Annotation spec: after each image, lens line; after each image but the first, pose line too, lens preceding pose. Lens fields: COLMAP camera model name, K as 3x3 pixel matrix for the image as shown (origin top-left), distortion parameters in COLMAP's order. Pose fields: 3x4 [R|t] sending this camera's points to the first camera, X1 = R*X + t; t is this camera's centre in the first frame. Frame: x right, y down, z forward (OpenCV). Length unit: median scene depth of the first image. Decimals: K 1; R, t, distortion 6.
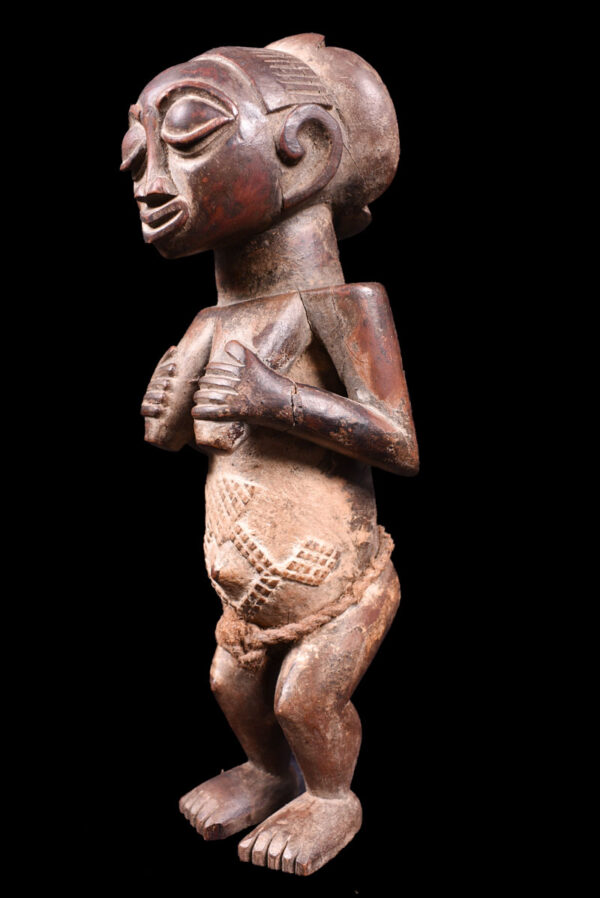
lens RADIAL K [[819.9, 0, 300.0], [0, 819.9, 449.0], [0, 0, 1]] dist [-0.100589, 0.006538]
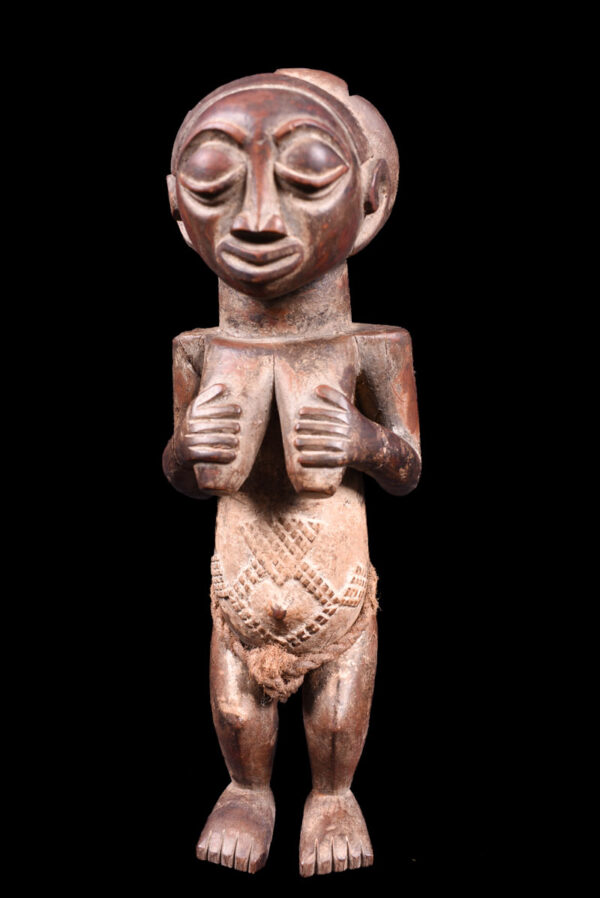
lens RADIAL K [[819.9, 0, 300.0], [0, 819.9, 449.0], [0, 0, 1]] dist [-0.100589, 0.006538]
pose [[0.766849, -0.069974, 0.638002, -0.721703], [0.029752, 0.996846, 0.073571, -0.123560], [-0.641138, -0.037436, 0.766512, 0.228629]]
